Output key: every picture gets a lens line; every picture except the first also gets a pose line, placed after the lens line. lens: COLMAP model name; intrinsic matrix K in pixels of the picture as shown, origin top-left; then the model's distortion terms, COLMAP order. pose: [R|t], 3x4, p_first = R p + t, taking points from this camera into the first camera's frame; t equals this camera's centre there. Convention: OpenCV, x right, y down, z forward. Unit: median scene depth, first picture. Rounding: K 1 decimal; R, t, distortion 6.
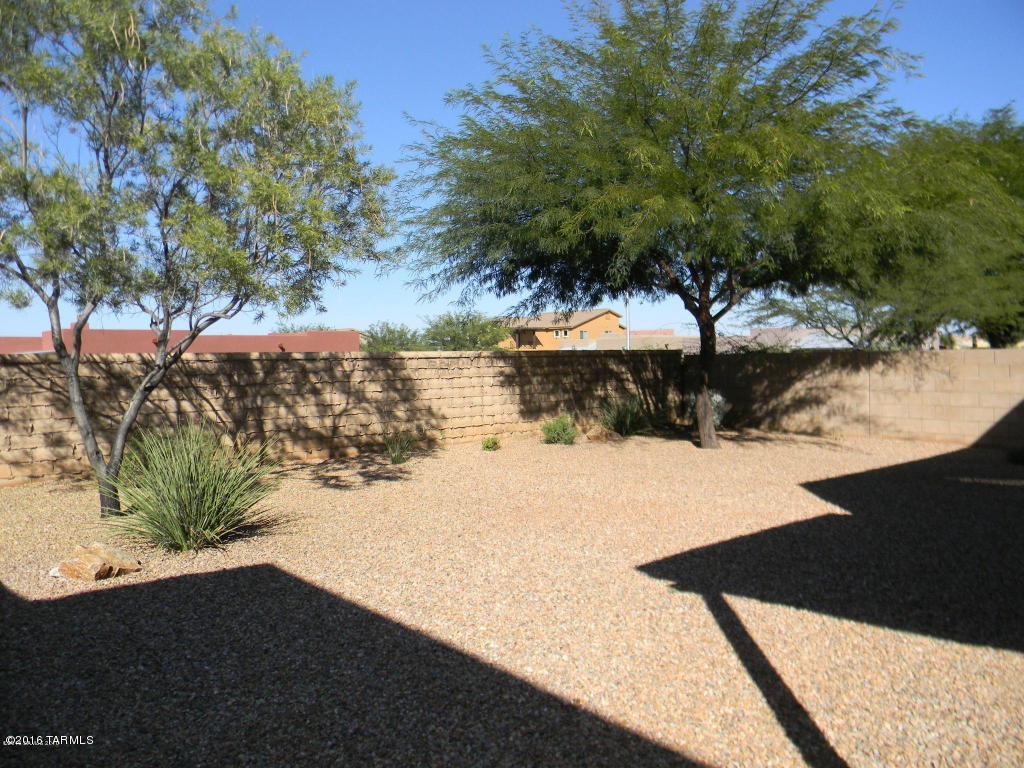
lens RADIAL K [[818.4, 0, 505.5], [0, 818.4, 391.9], [0, 0, 1]] dist [0.002561, -0.015295]
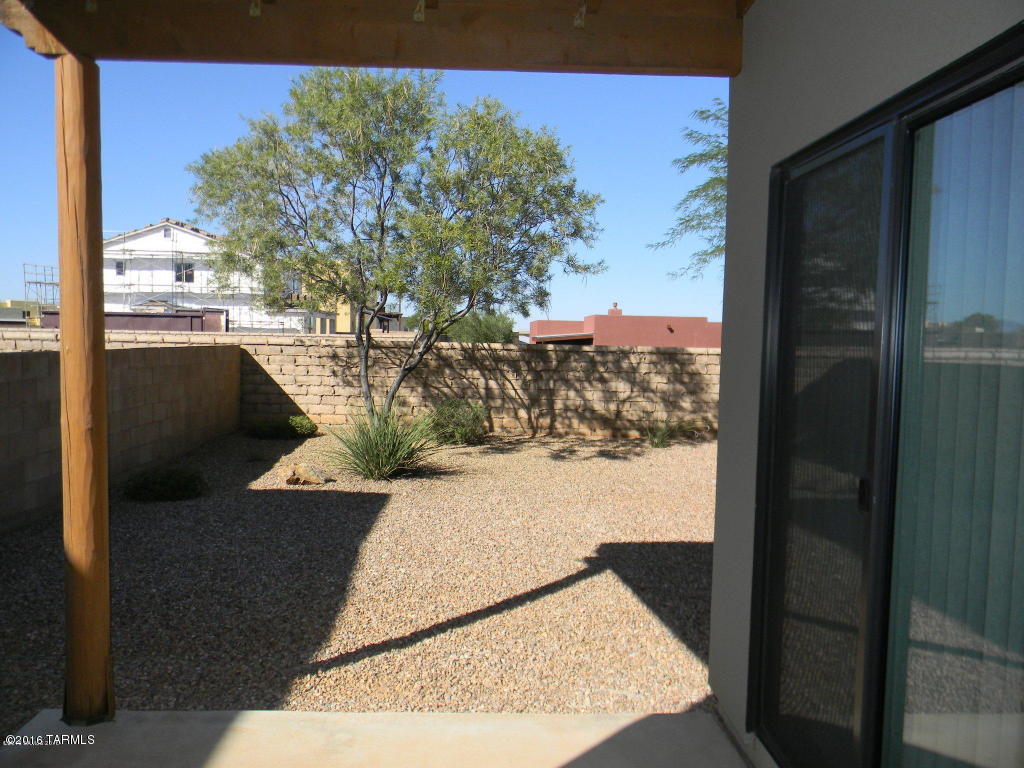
lens RADIAL K [[818.4, 0, 505.5], [0, 818.4, 391.9], [0, 0, 1]] dist [0.002561, -0.015295]
pose [[0.780372, 0.071336, -0.621234, 0.382557], [-0.060026, 0.997429, 0.039132, -0.019948], [0.622428, 0.006753, 0.782648, -0.005181]]
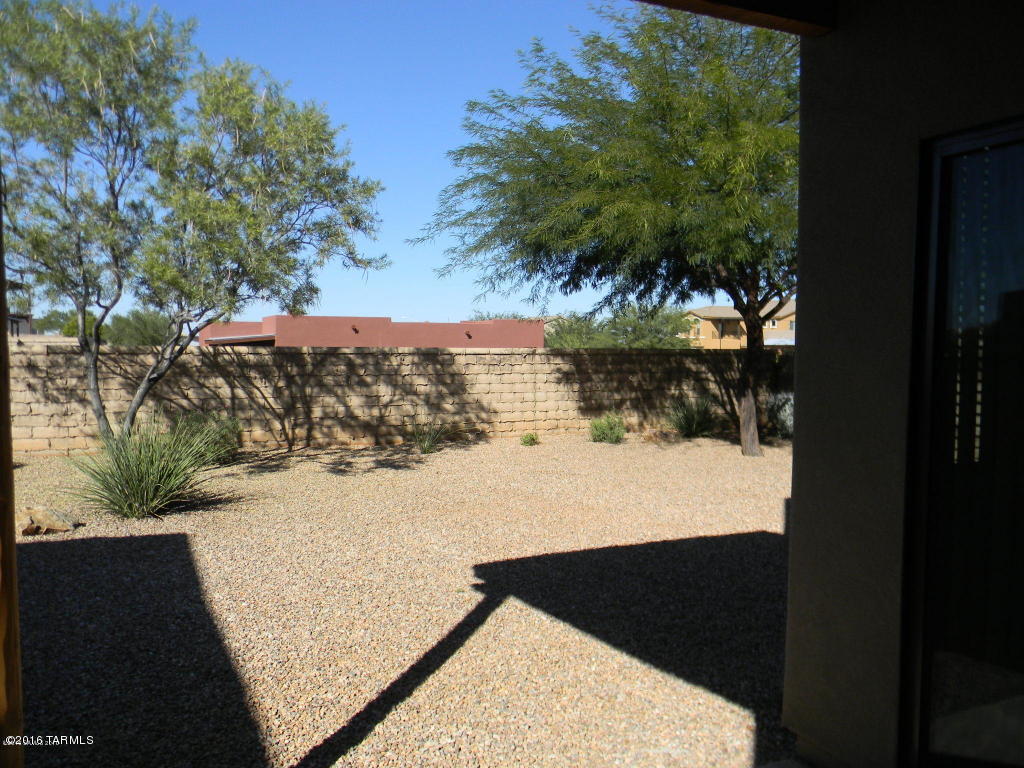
lens RADIAL K [[818.4, 0, 505.5], [0, 818.4, 391.9], [0, 0, 1]] dist [0.002561, -0.015295]
pose [[0.964029, 0.035122, -0.263467, 0.233850], [-0.031018, 0.999324, 0.019721, -0.016066], [0.263981, -0.010840, 0.964467, -0.001387]]
